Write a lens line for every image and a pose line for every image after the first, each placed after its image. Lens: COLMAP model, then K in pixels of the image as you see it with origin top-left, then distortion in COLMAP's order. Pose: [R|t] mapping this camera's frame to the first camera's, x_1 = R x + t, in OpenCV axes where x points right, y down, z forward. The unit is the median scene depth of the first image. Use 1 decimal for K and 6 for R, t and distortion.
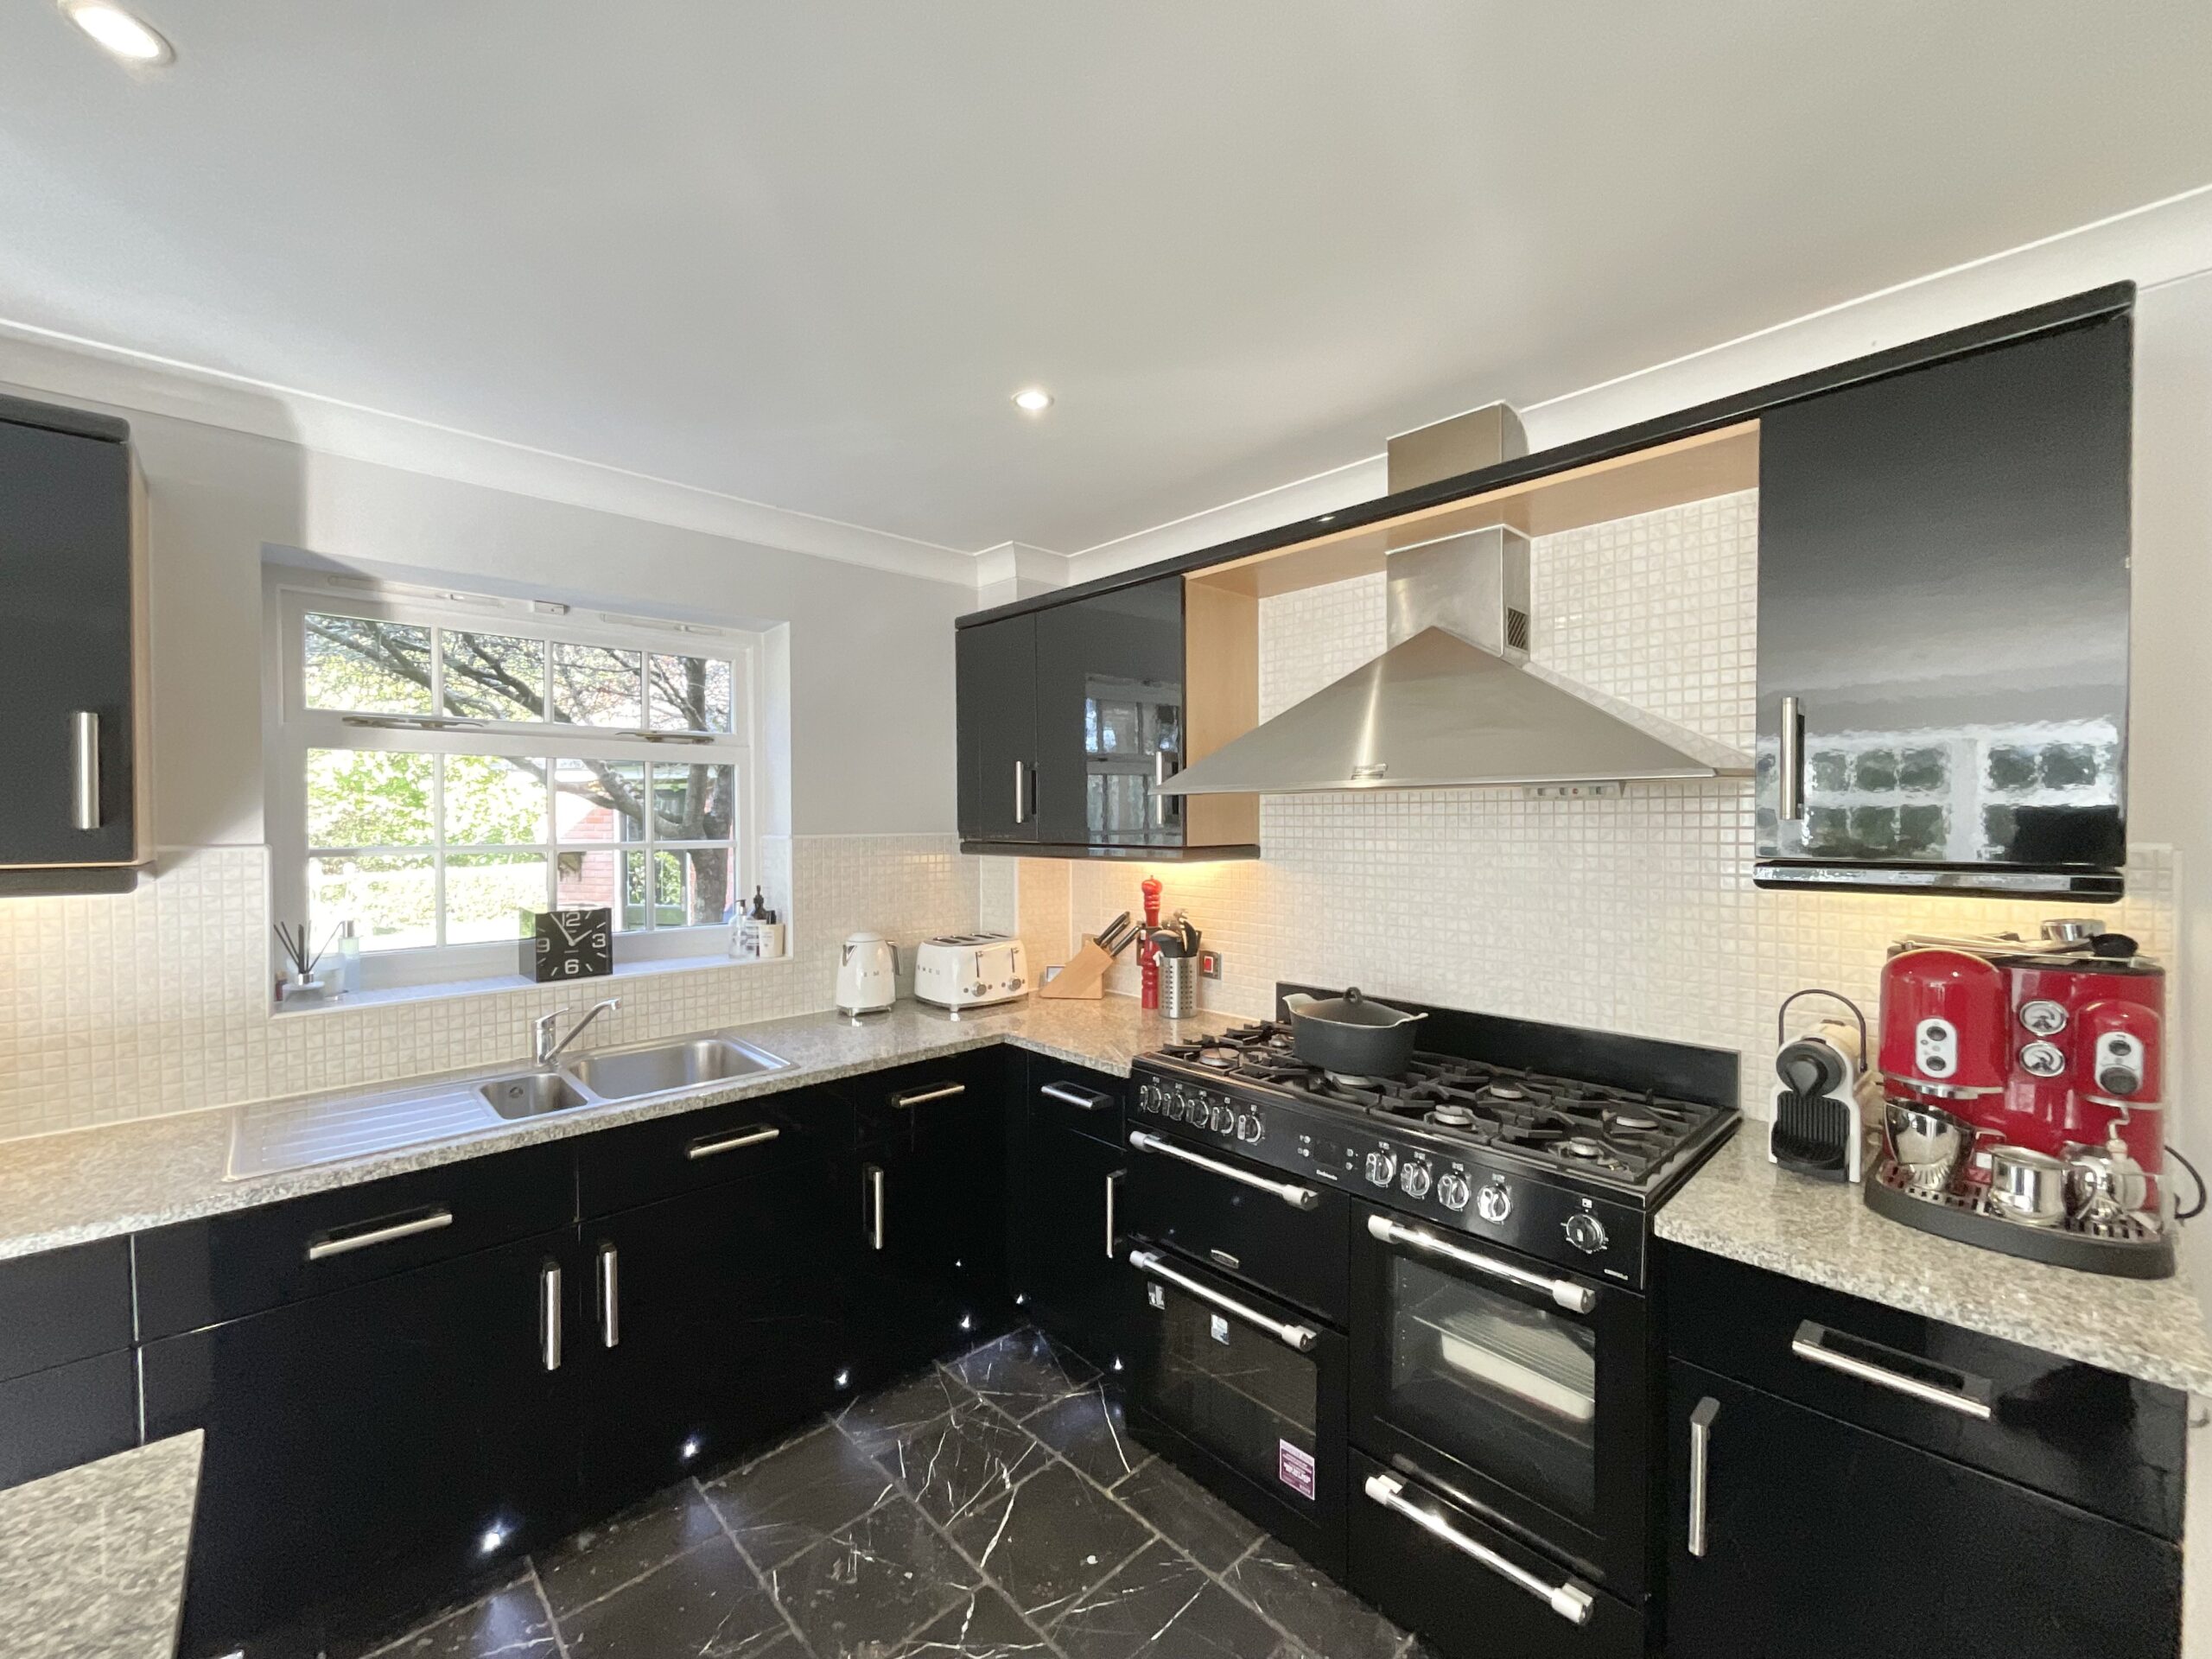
lens RADIAL K [[901.0, 0, 1106.0], [0, 901.0, 829.5], [0, 0, 1]] dist [-0.000389, 0.000003]
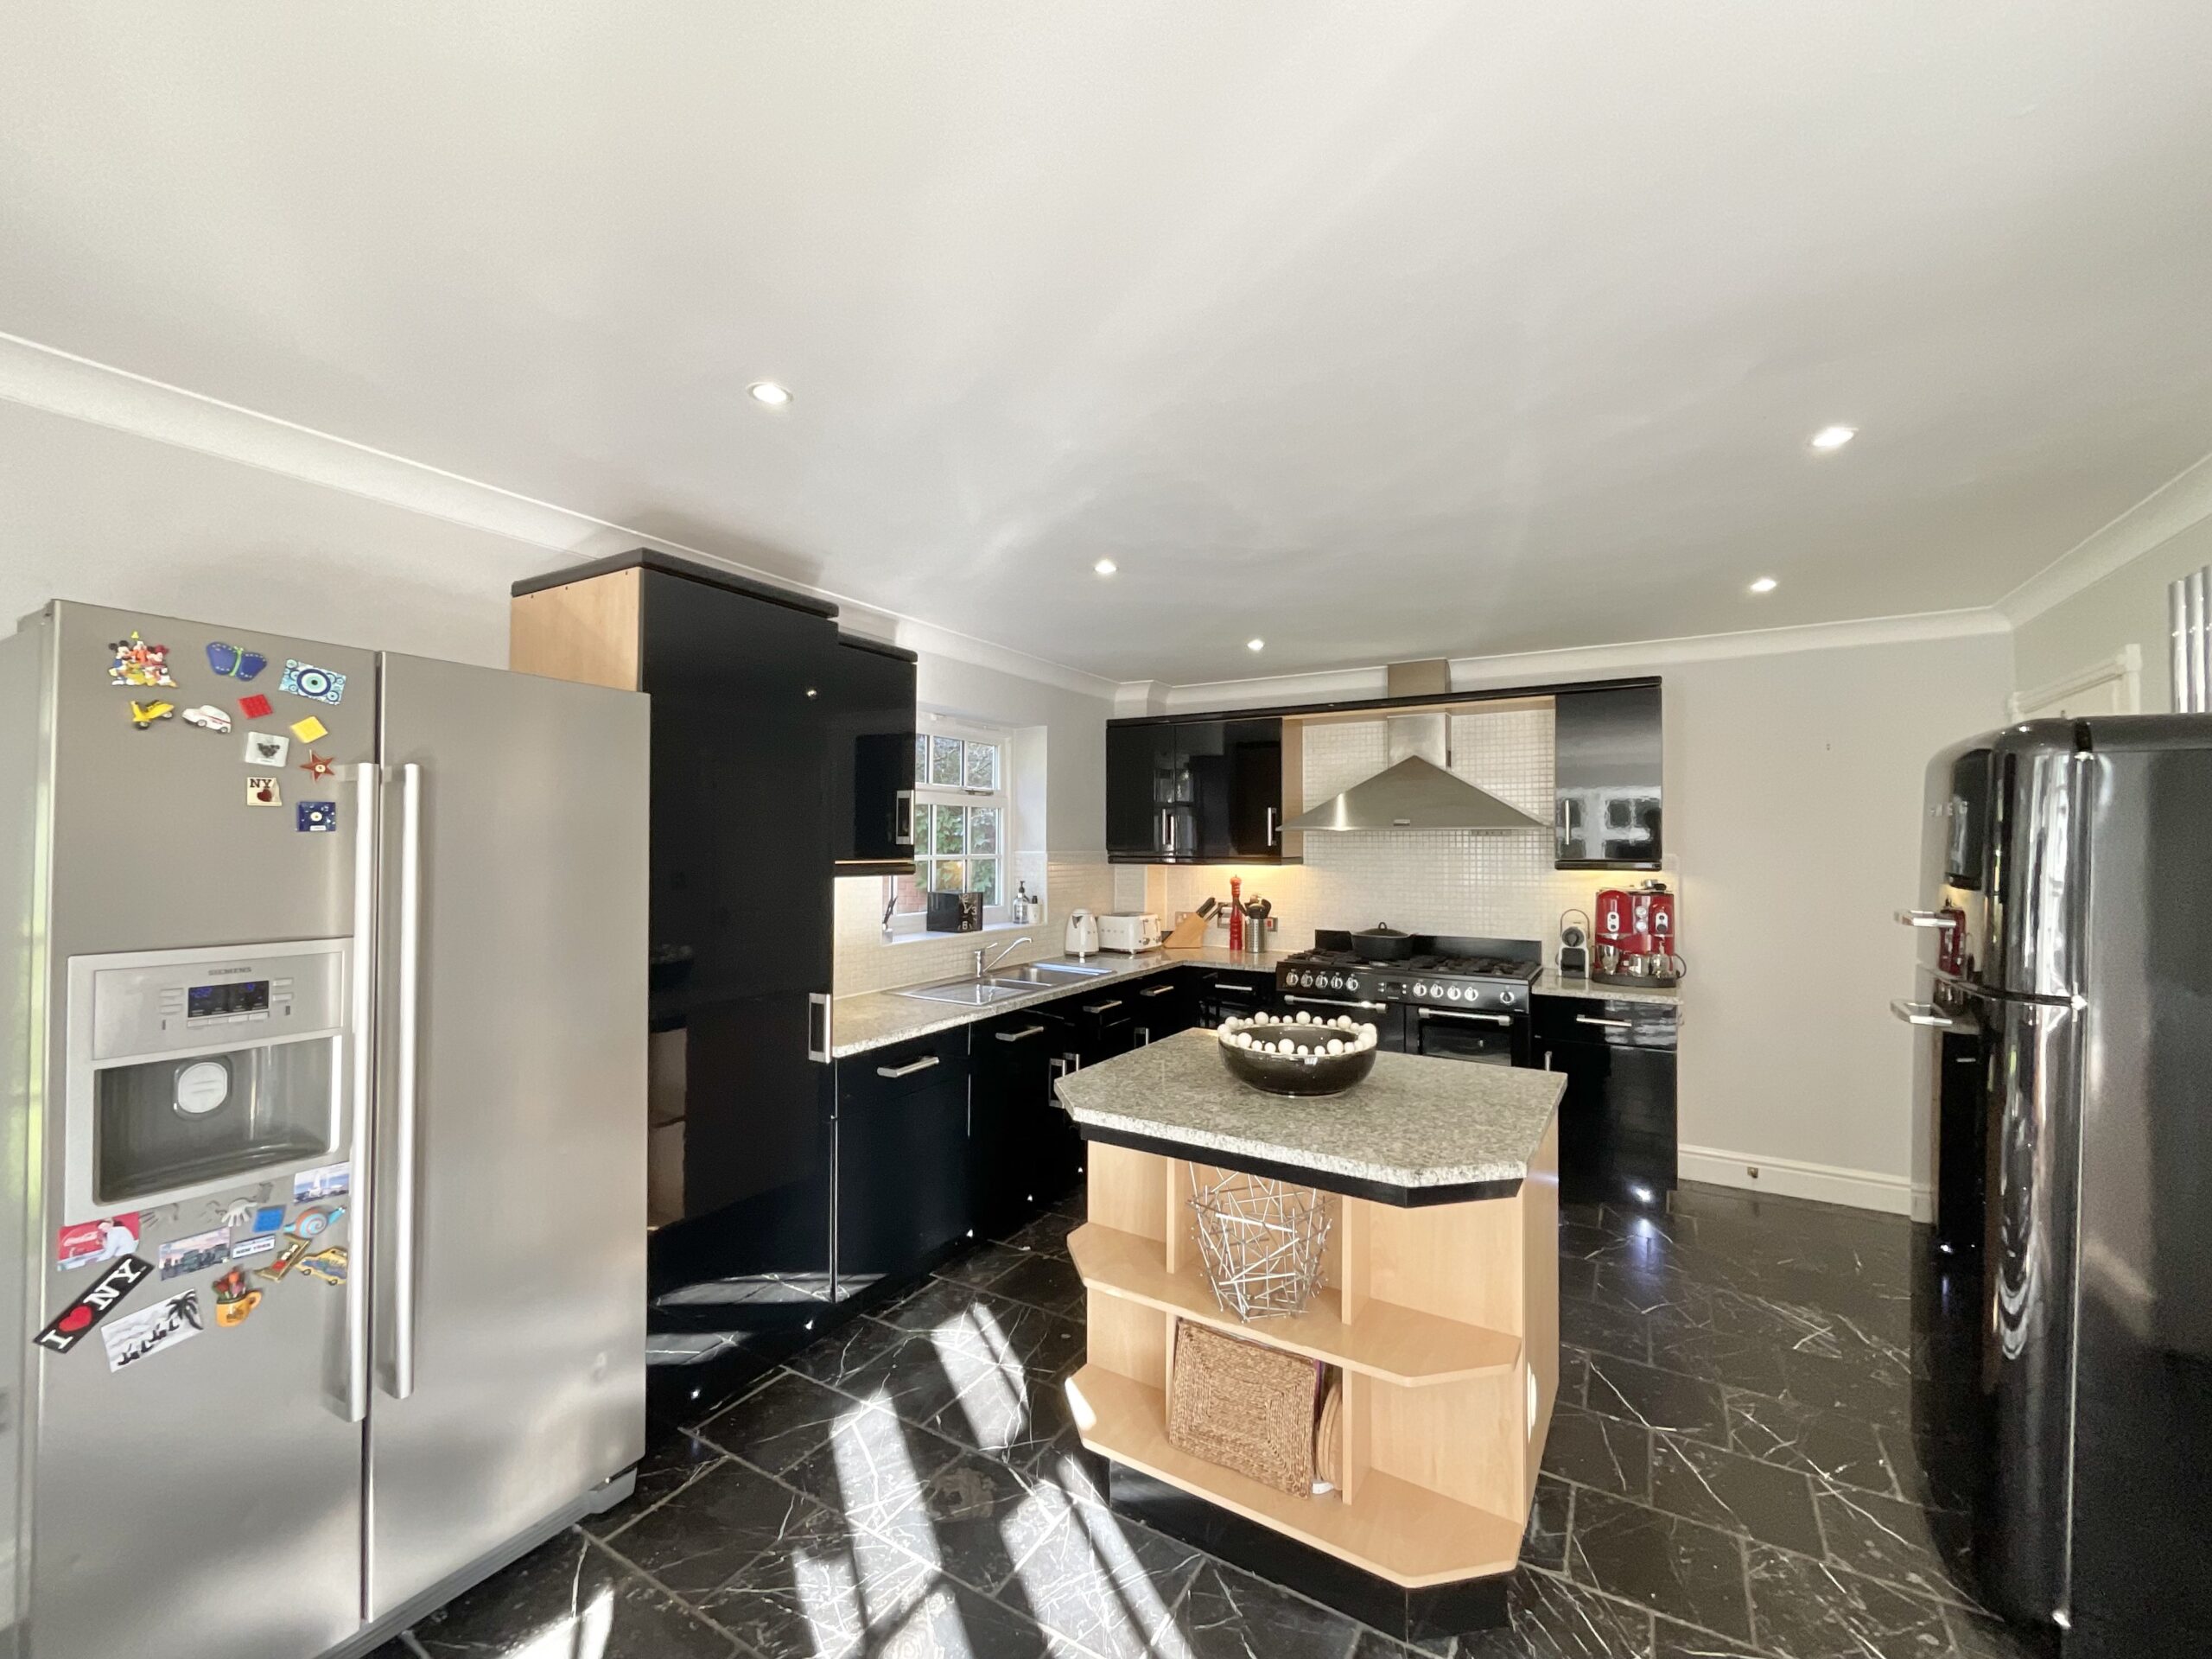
lens RADIAL K [[901.0, 0, 1106.0], [0, 901.0, 829.5], [0, 0, 1]] dist [-0.000389, 0.000003]
pose [[0.962456, 0.009704, 0.271264, -0.822518], [-0.002165, 0.999603, -0.028078, 0.014644], [-0.271429, 0.026437, 0.962095, -0.775556]]
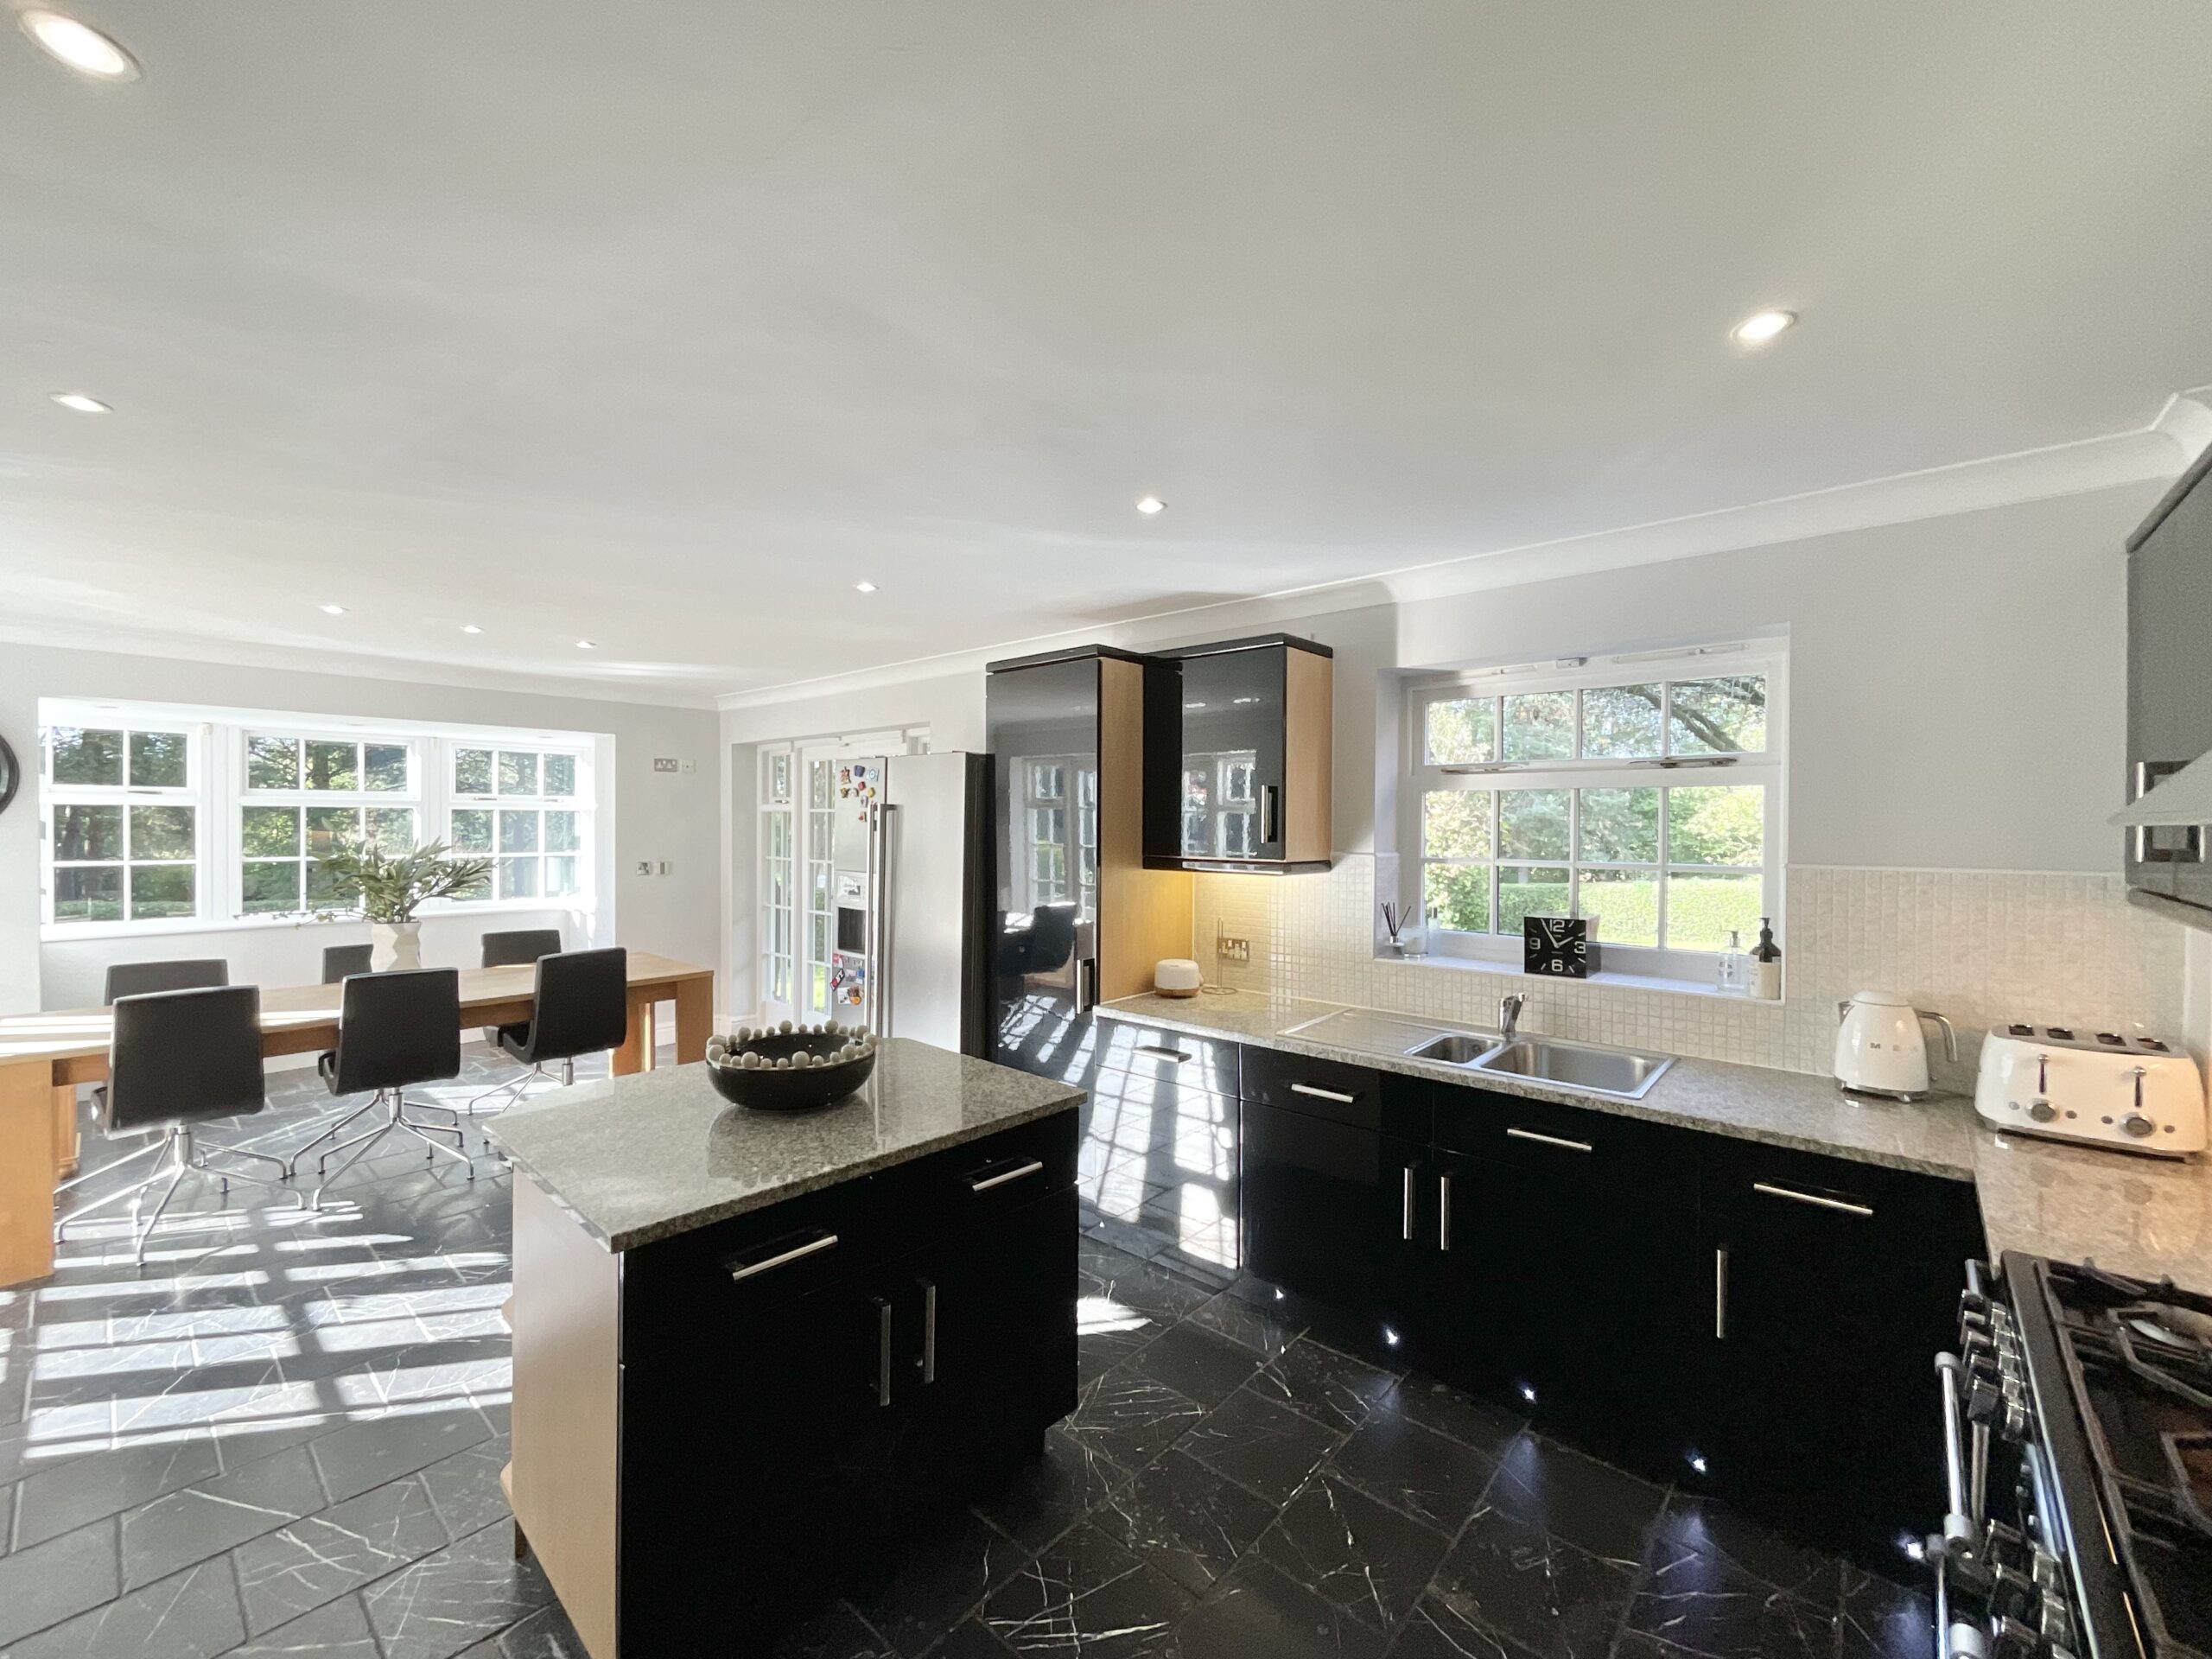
lens RADIAL K [[901.0, 0, 1106.0], [0, 901.0, 829.5], [0, 0, 1]] dist [-0.000389, 0.000003]
pose [[0.088669, 0.009159, -0.996019, 0.547050], [-0.017461, 0.999818, 0.007640, -0.026399], [0.995908, 0.016714, 0.088813, 0.305701]]
